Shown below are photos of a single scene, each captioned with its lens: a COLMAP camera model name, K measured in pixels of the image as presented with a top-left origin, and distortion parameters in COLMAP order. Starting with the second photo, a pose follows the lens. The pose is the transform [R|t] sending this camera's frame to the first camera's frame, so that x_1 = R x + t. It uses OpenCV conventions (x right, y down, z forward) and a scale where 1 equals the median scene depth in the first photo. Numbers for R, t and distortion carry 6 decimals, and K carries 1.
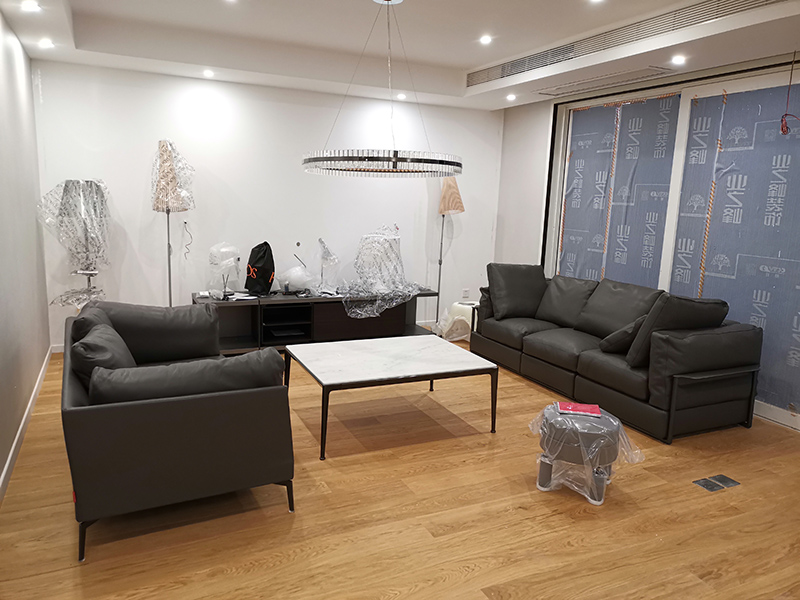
lens RADIAL K [[594.5, 0, 400.0], [0, 594.5, 300.0], [0, 0, 1]] dist [0.045629, -0.036174]
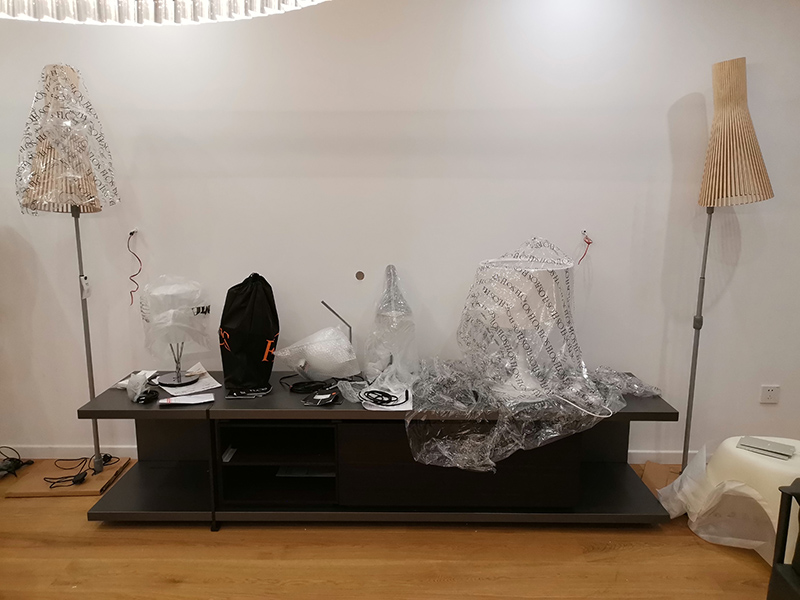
lens RADIAL K [[594.5, 0, 400.0], [0, 594.5, 300.0], [0, 0, 1]] dist [0.045629, -0.036174]
pose [[0.894420, 0.044948, -0.444963, 0.080669], [-0.047450, 0.998858, 0.005519, -0.085886], [0.444703, 0.016177, 0.895532, 0.640417]]
